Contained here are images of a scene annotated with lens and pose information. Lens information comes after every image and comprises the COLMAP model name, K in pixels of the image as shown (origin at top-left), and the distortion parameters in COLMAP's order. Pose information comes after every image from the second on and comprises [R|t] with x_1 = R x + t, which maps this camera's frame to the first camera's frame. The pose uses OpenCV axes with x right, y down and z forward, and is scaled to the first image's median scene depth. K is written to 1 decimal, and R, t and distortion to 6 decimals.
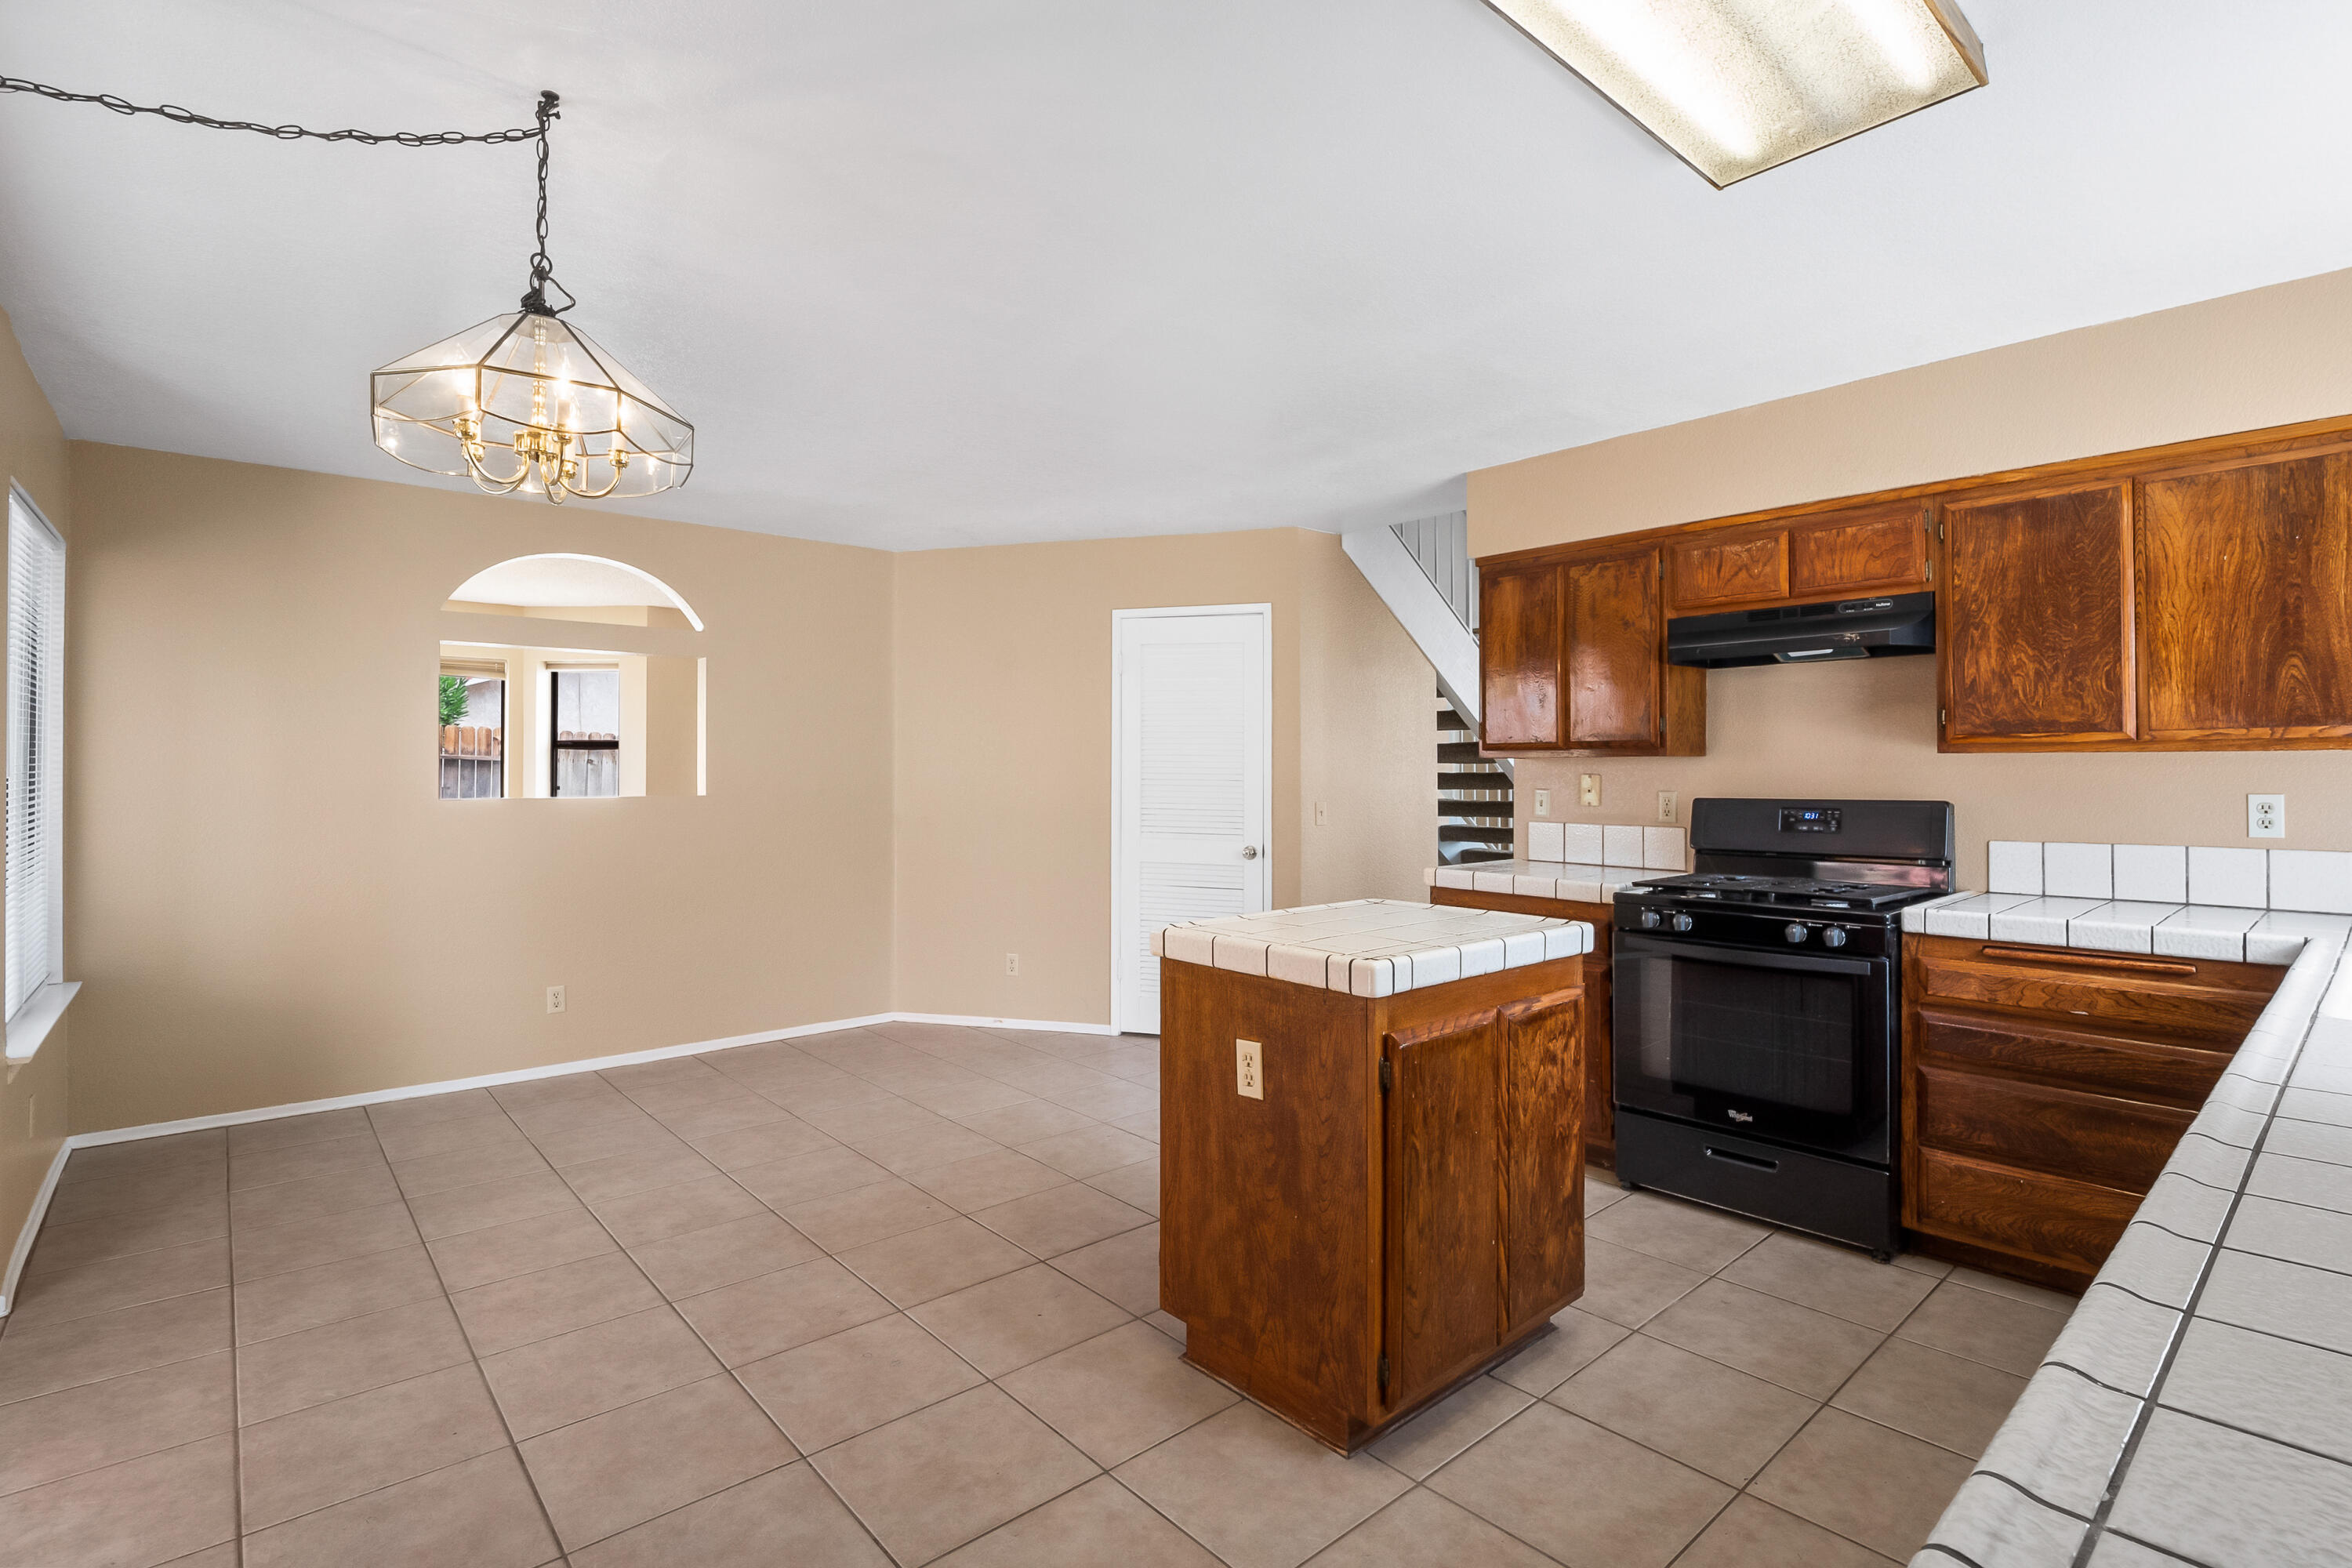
lens RADIAL K [[1115.3, 0, 1191.6], [0, 1115.3, 765.5], [0, 0, 1]] dist [-0.013767, -0.001862]
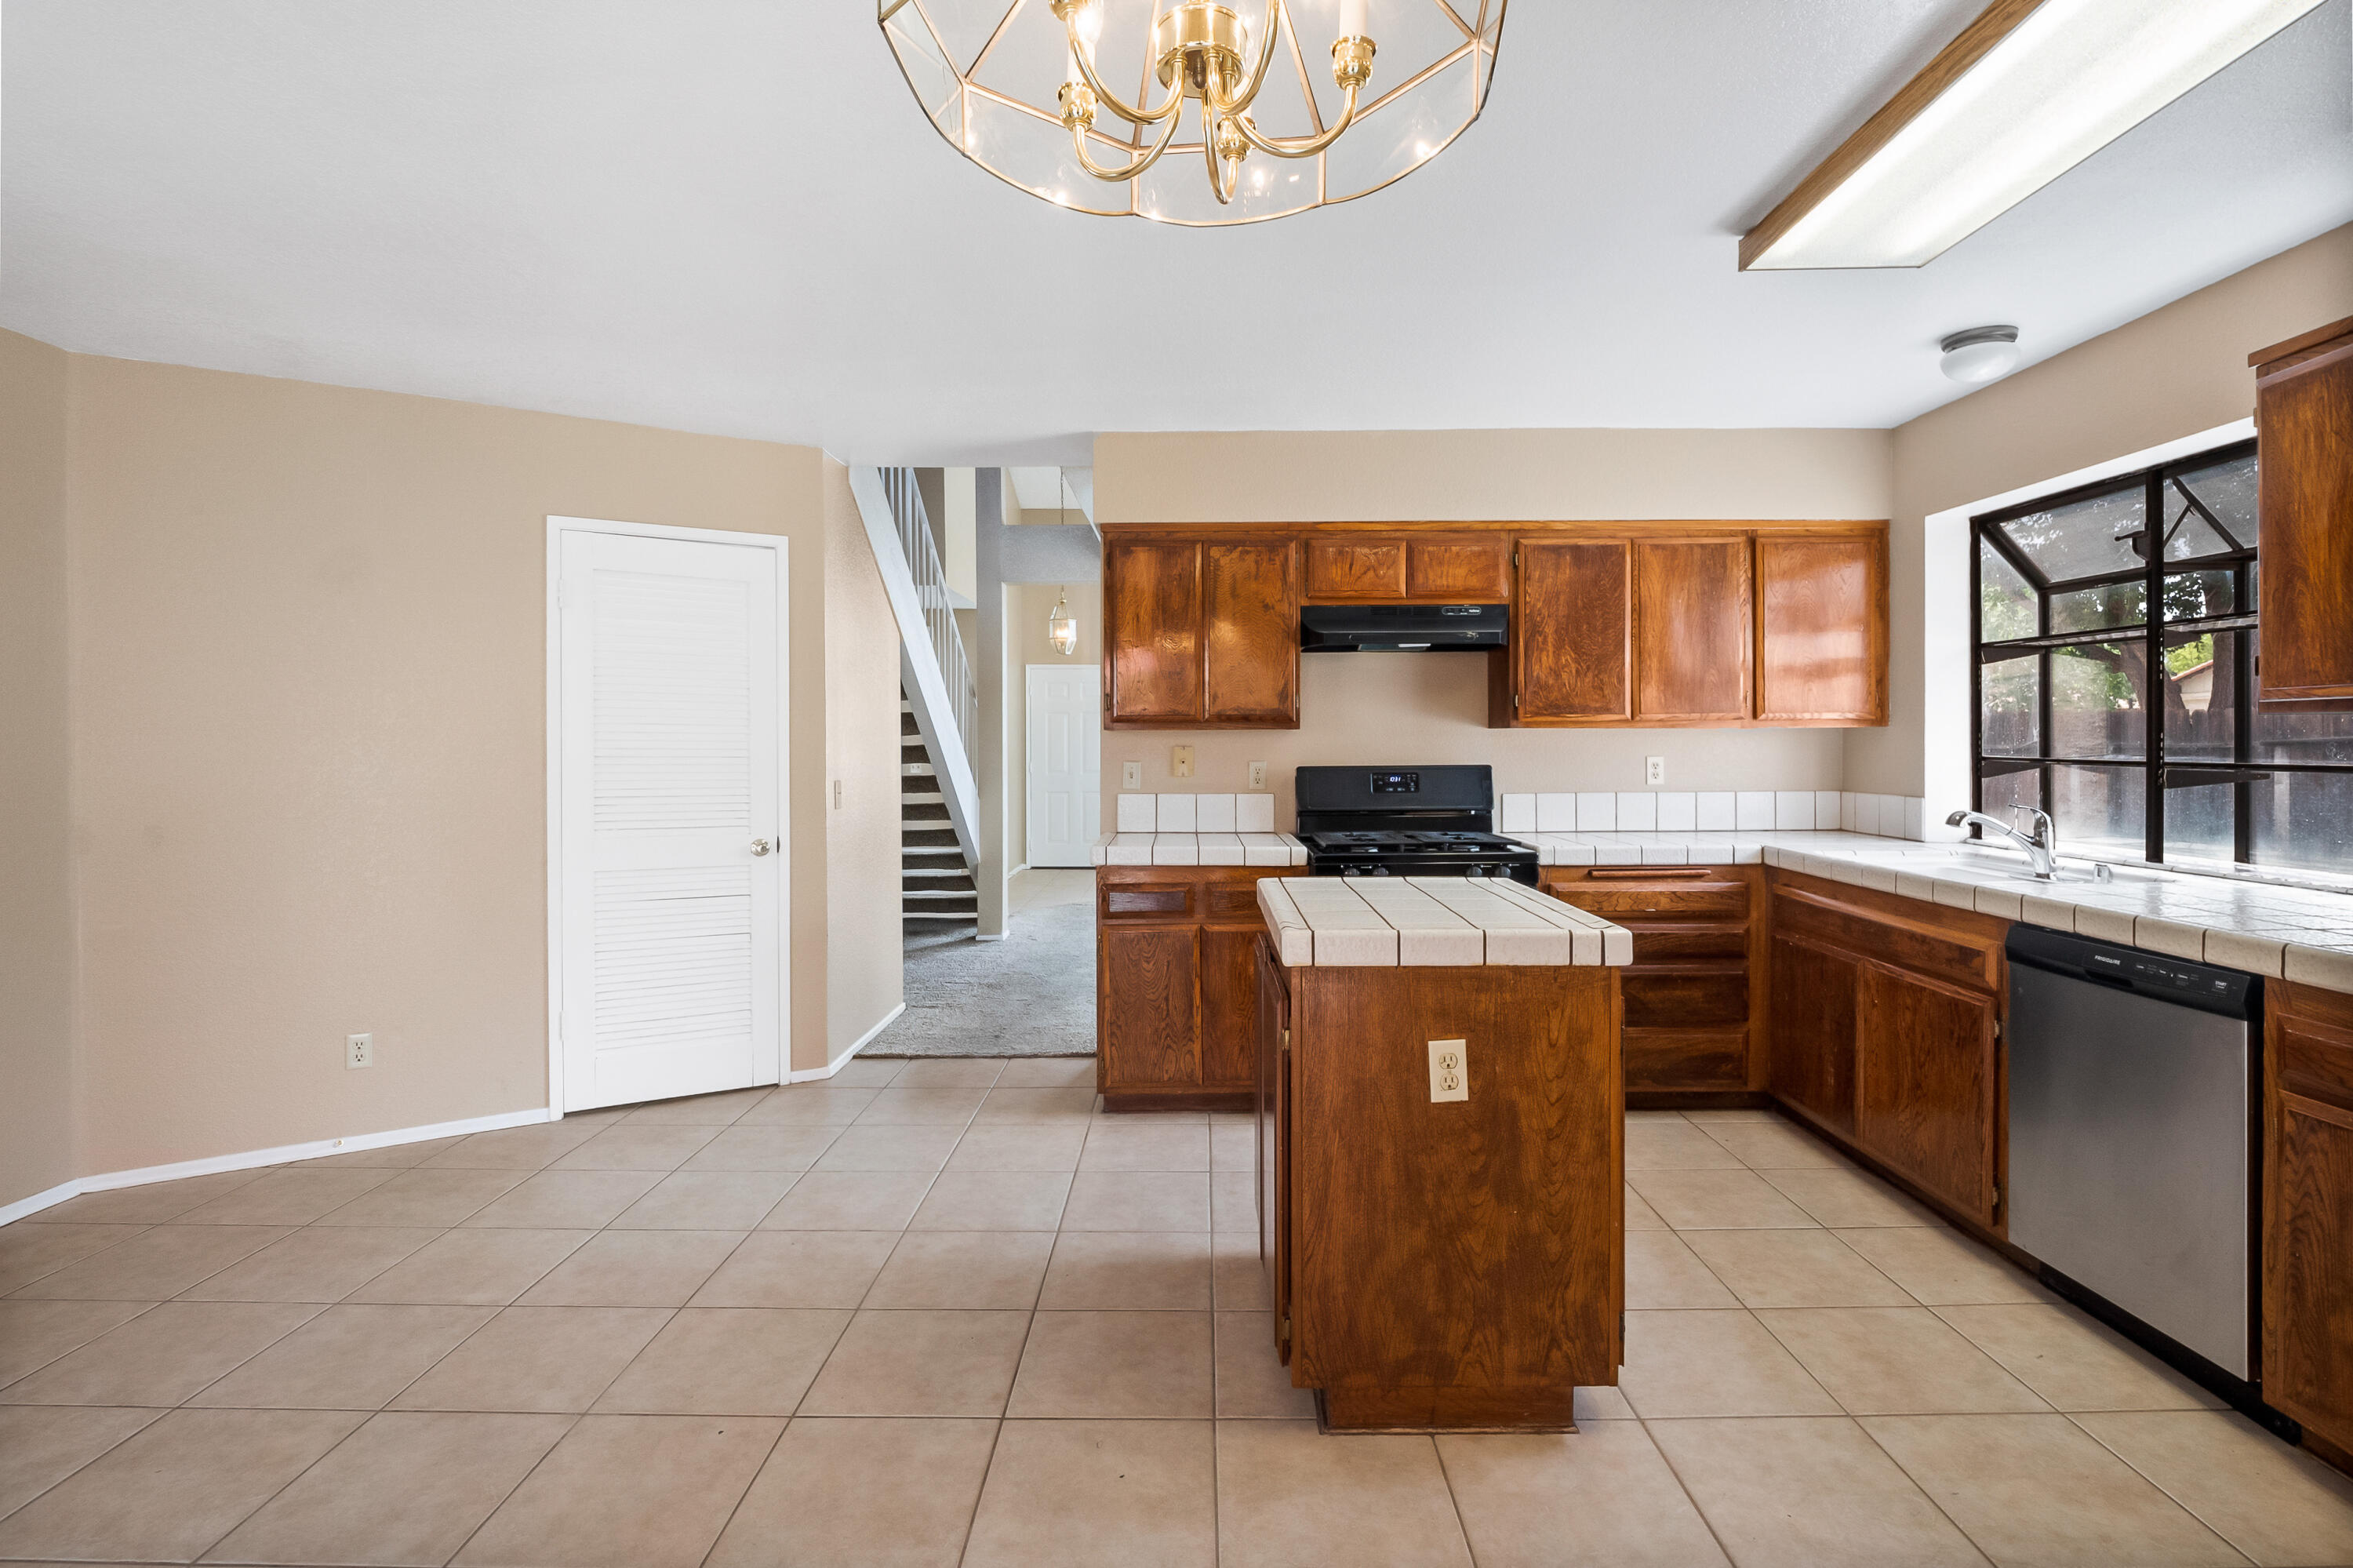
lens RADIAL K [[1115.9, 0, 1178.0], [0, 1115.9, 746.2], [0, 0, 1]] dist [-0.013767, -0.001862]
pose [[0.667756, -0.005262, 0.744362, -0.597047], [0.000245, 0.999977, 0.006850, 0.000851], [-0.744380, -0.004391, 0.667741, 0.432471]]
